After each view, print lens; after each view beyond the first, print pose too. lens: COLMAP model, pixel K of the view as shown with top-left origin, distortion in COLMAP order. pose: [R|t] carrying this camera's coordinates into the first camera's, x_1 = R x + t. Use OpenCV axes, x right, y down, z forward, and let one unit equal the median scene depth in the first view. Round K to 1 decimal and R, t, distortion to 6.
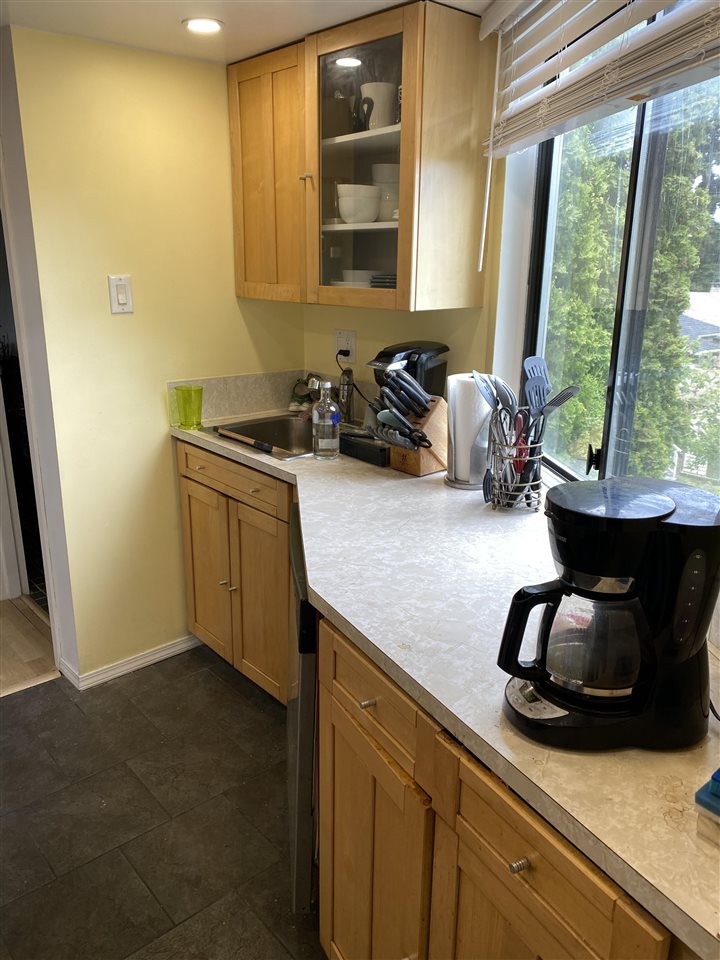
lens RADIAL K [[730.5, 0, 360.0], [0, 730.5, 480.0], [0, 0, 1]] dist [-0.002994, -0.002030]
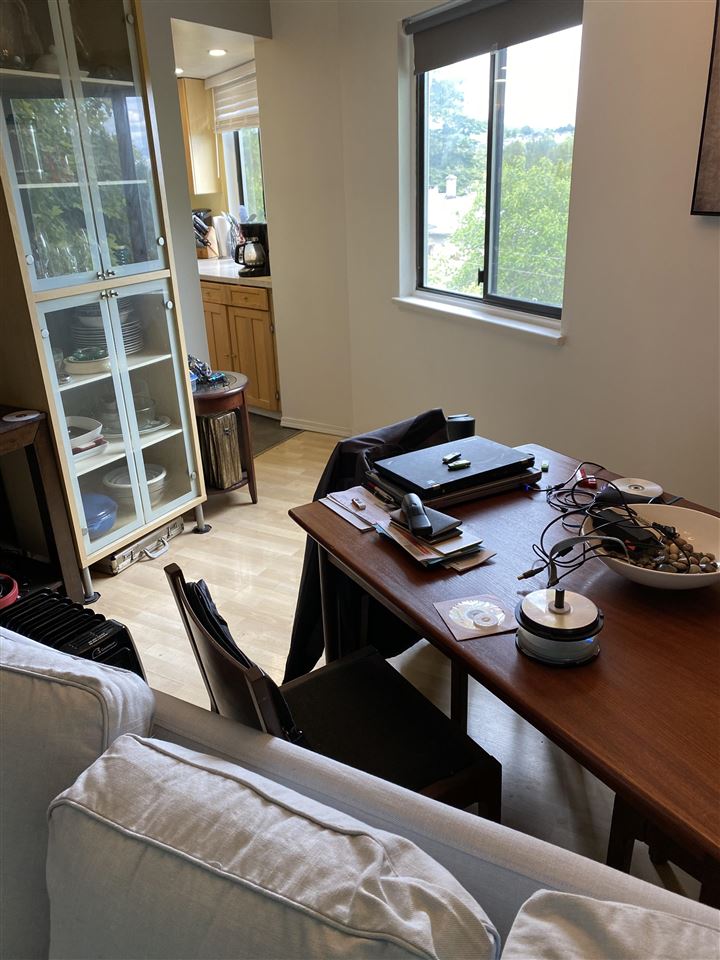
lens RADIAL K [[730.5, 0, 360.0], [0, 730.5, 480.0], [0, 0, 1]] dist [-0.002994, -0.002030]
pose [[0.943873, -0.165259, 0.285994, -0.303014], [0.134459, 0.983091, 0.124313, 0.555028], [-0.301702, -0.078881, 0.950133, -1.831760]]
